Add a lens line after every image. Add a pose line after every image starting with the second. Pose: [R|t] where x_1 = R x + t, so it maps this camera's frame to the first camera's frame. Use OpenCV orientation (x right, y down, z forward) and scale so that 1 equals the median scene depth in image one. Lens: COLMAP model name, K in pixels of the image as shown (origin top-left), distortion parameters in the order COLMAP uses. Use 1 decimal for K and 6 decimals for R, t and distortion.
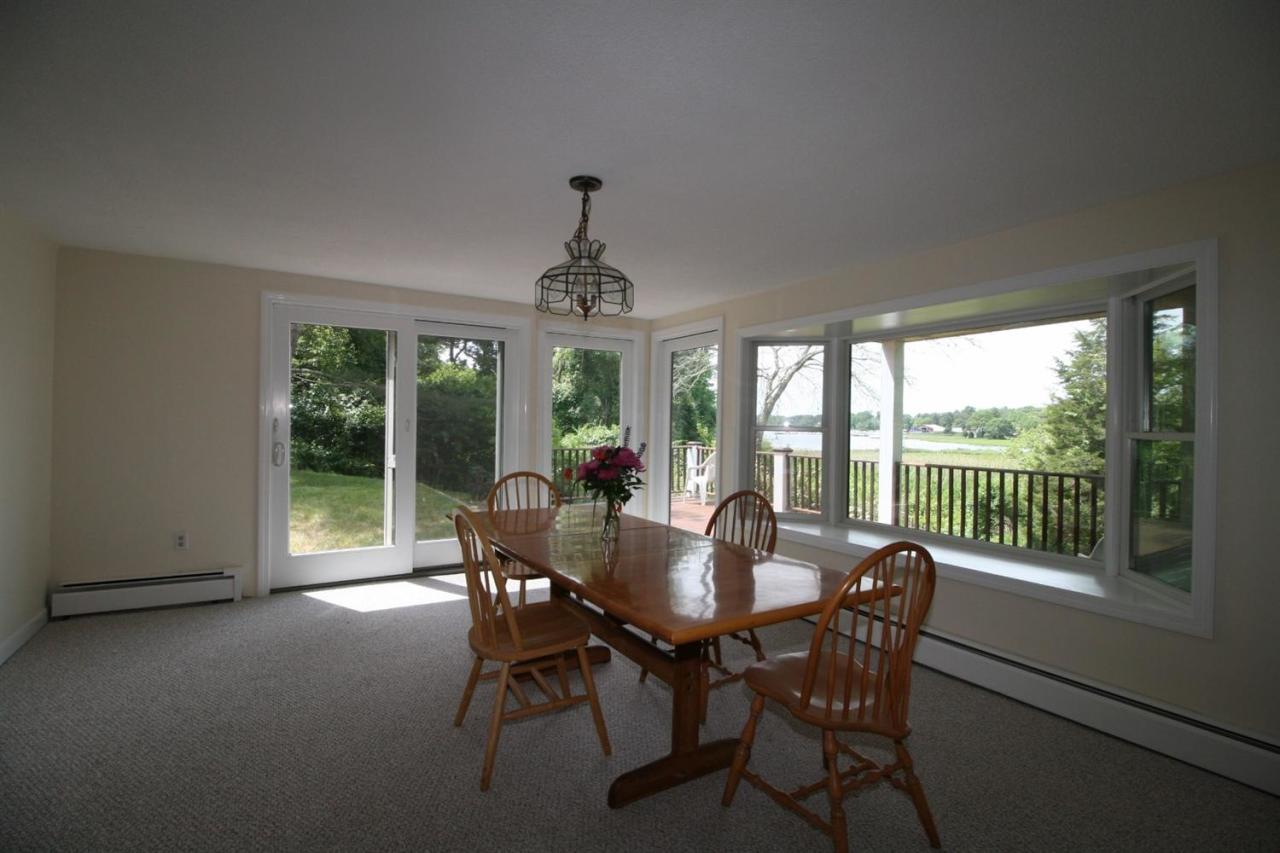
lens RADIAL K [[597.5, 0, 634.2], [0, 597.5, 427.2], [0, 0, 1]] dist [-0.017666, -0.004007]
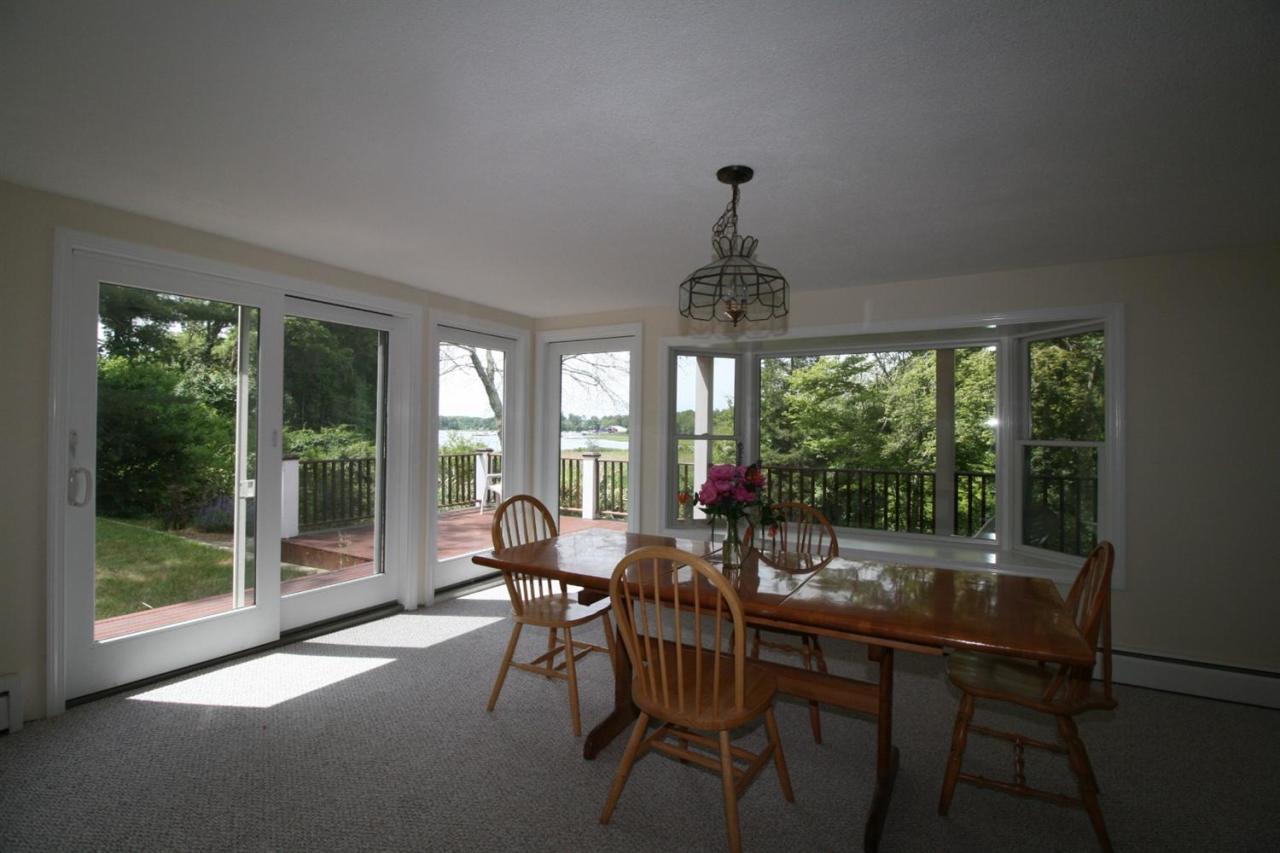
lens RADIAL K [[597.5, 0, 640.4], [0, 597.5, 426.0], [0, 0, 1]] dist [-0.017666, -0.004007]
pose [[0.879003, -0.001984, 0.476812, -0.369844], [0.004106, 0.999986, -0.003409, -0.015612], [-0.476799, 0.004954, 0.878999, 0.162276]]
